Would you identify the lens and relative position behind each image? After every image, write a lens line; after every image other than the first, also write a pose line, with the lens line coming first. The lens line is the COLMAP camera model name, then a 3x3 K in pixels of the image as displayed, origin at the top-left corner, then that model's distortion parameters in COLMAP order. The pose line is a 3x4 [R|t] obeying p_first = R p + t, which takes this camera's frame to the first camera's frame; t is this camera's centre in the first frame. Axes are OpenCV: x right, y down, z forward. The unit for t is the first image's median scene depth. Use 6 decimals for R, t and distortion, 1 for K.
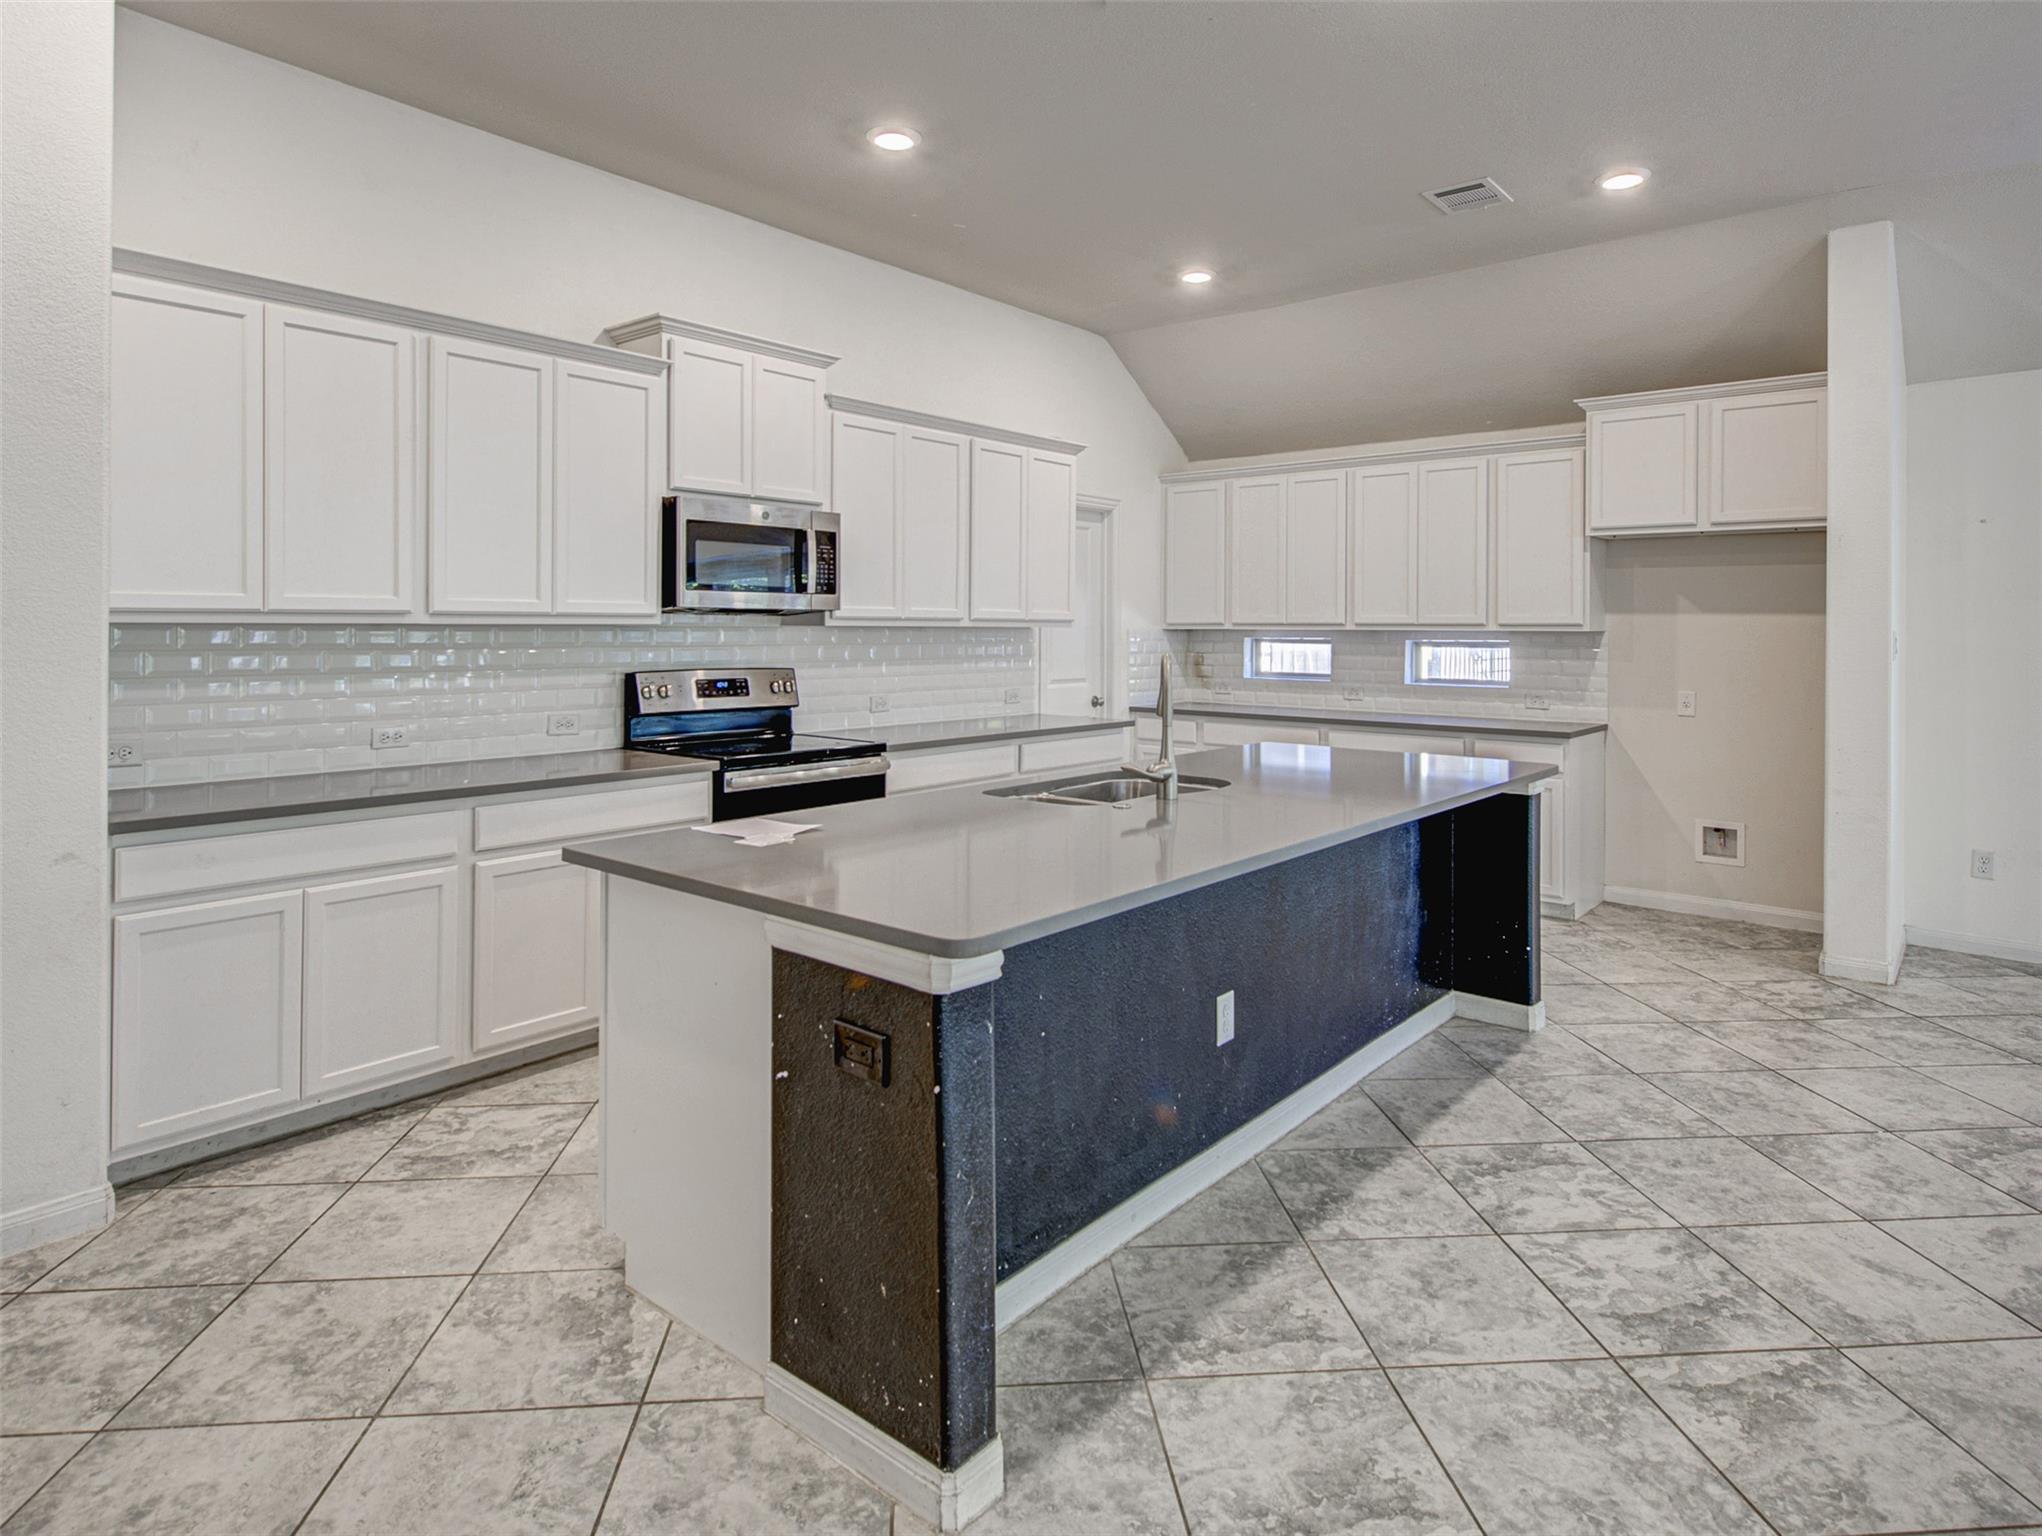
lens RADIAL K [[1172.6, 0, 1029.2], [0, 1172.6, 619.8], [0, 0, 1]] dist [0.008774, 0.001312]
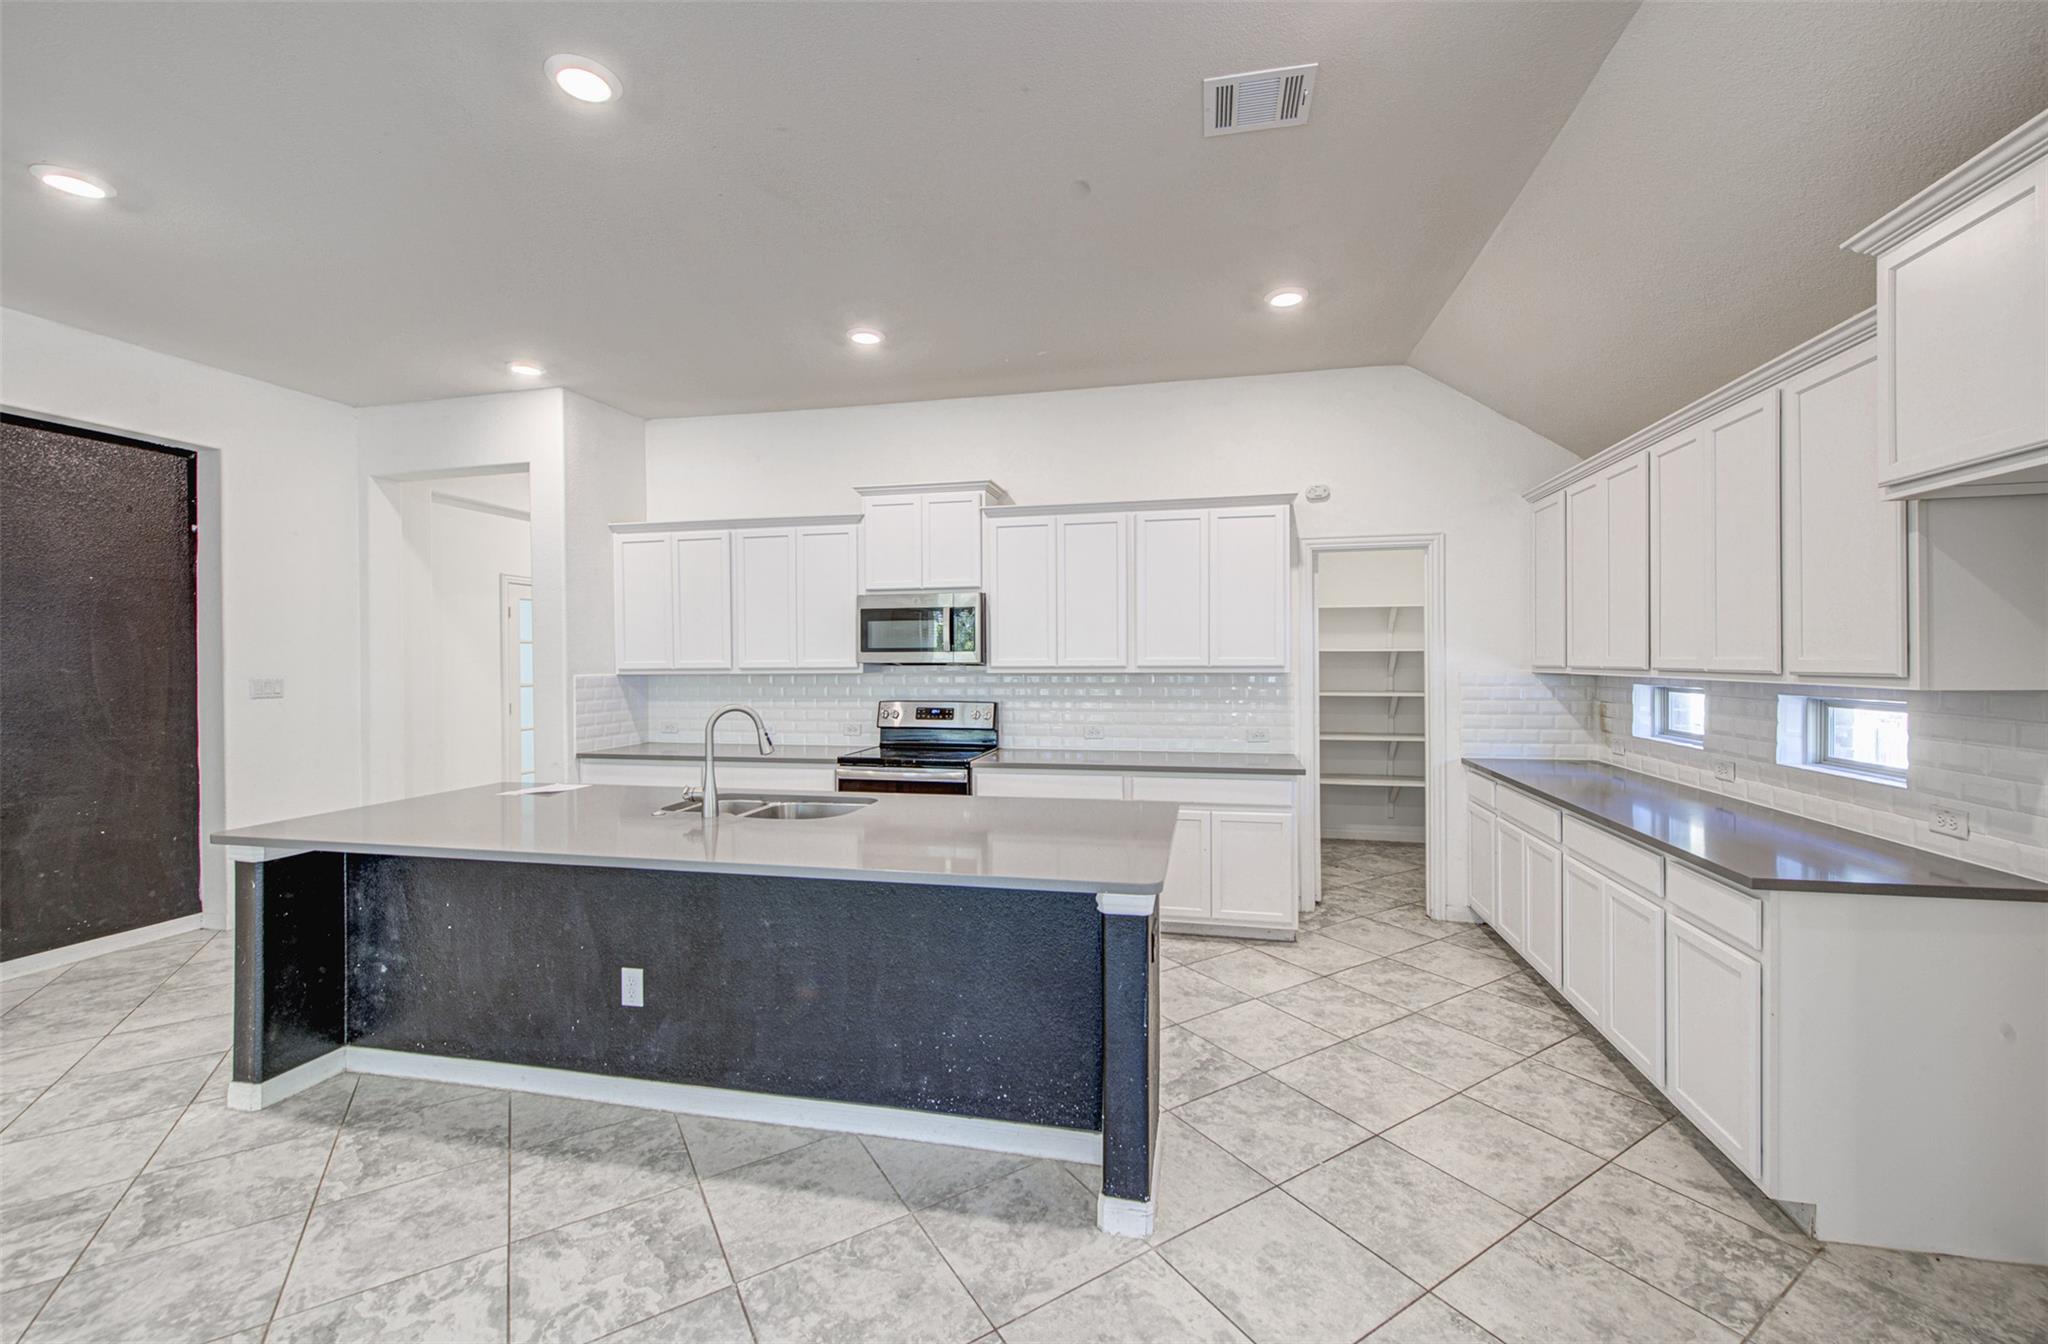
lens RADIAL K [[820.8, 0, 1035.6], [0, 820.8, 659.0], [0, 0, 1]] dist [0.000040, -0.000541]
pose [[0.460529, -0.007773, -0.887611, 0.790183], [0.014546, 0.999893, -0.001209, -0.010979], [0.887526, -0.012355, 0.460593, 0.656754]]
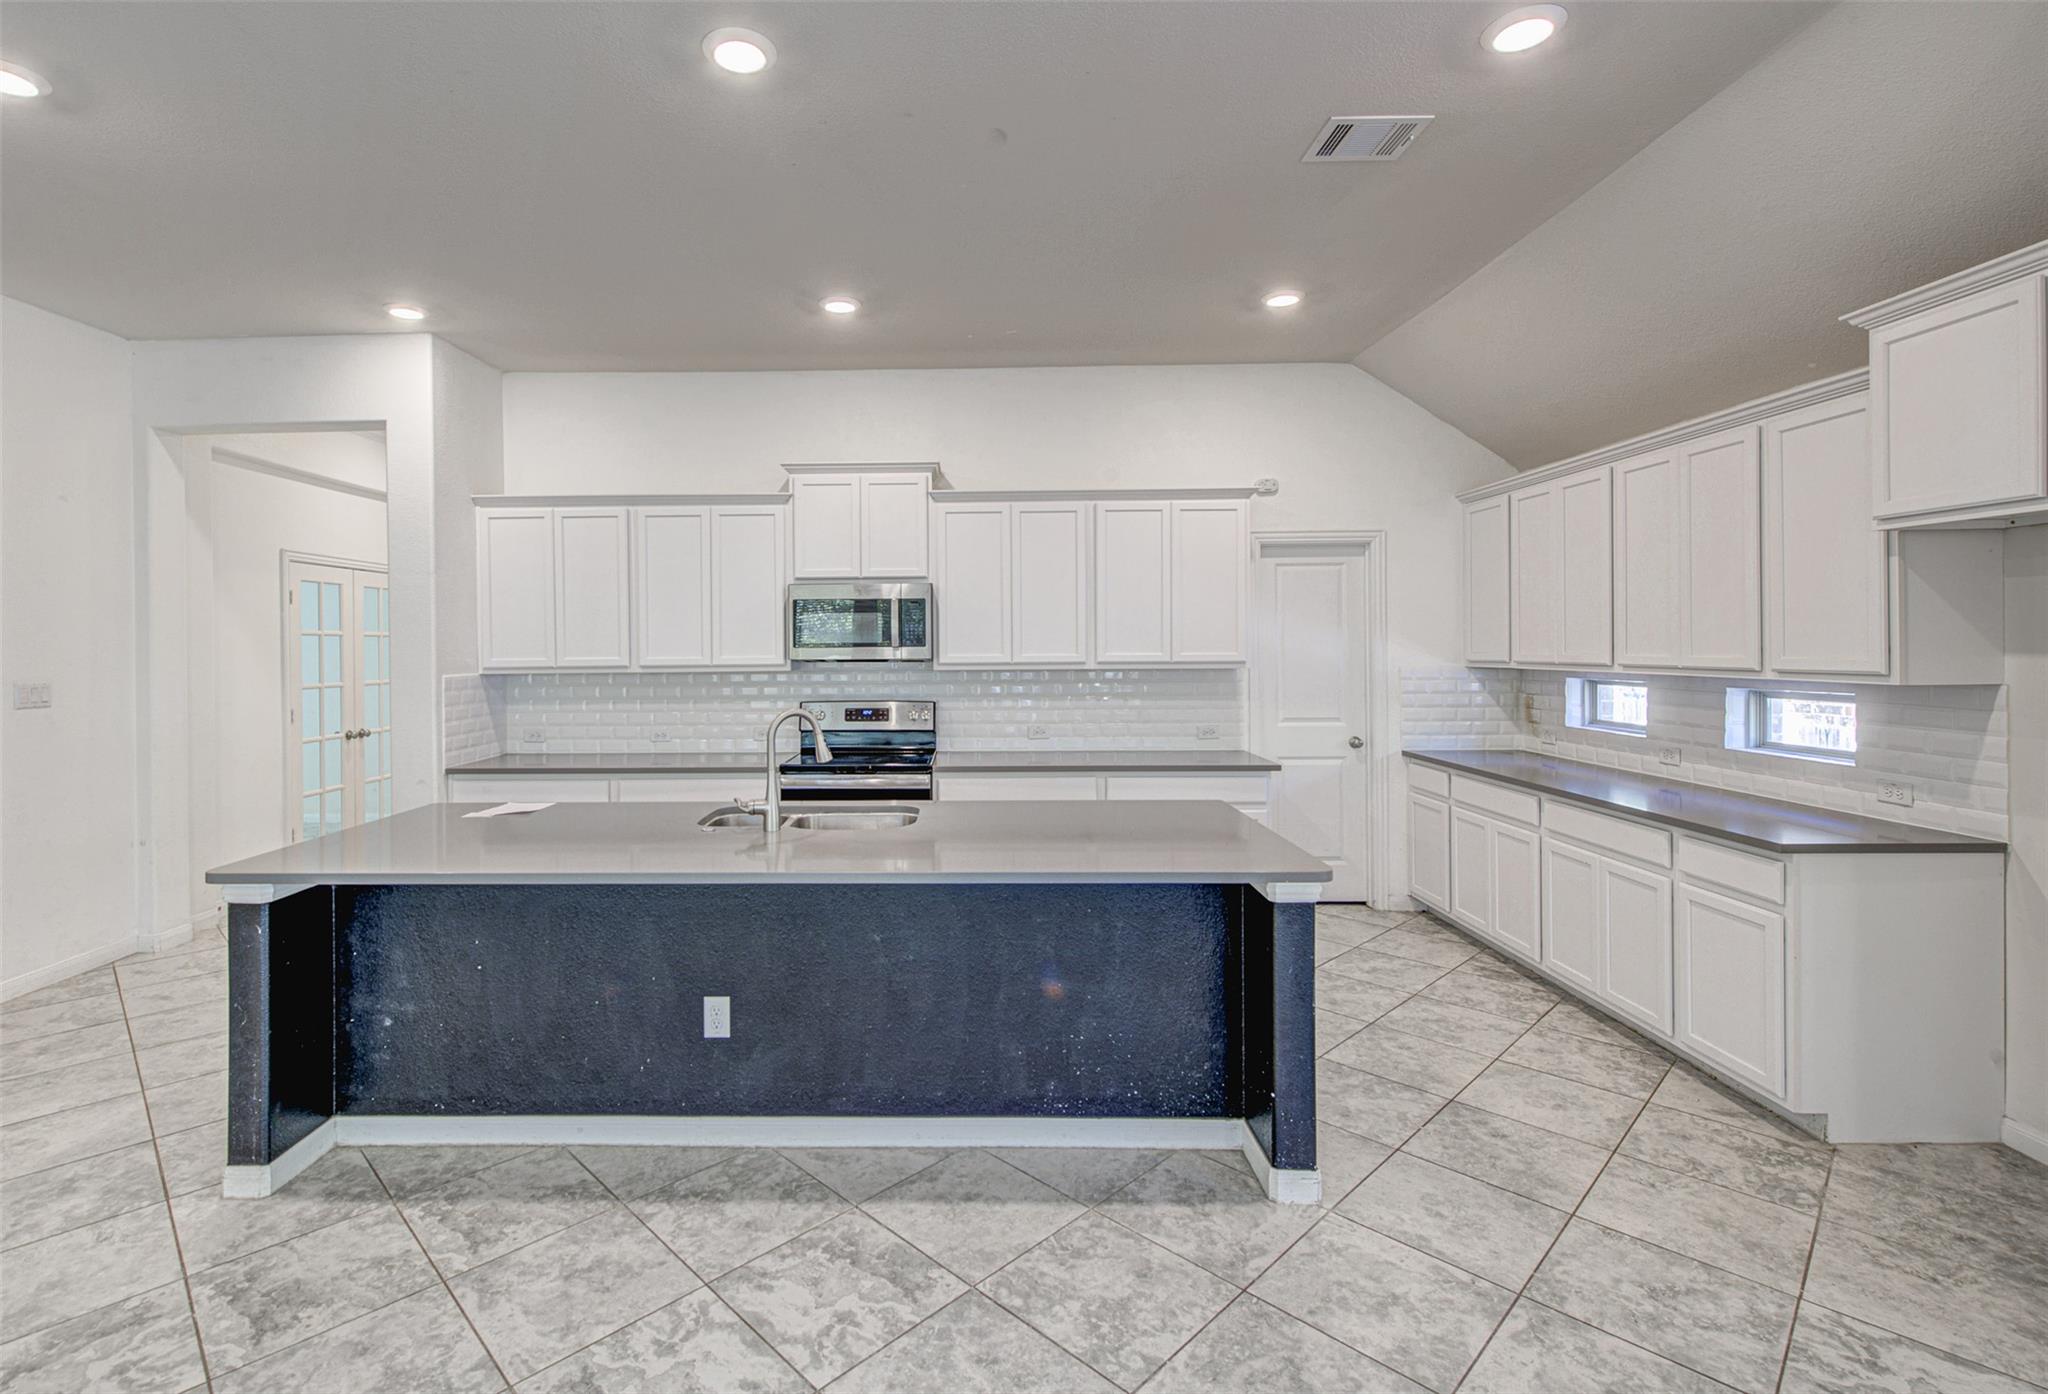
lens RADIAL K [[952.4, 0, 942.7], [0, 952.4, 644.7], [0, 0, 1]] dist [0.004854, -0.002129]
pose [[0.618779, -0.010567, -0.785494, 0.721100], [0.016214, 0.999868, -0.000678, -0.024631], [0.785398, -0.012316, 0.618869, 0.390118]]
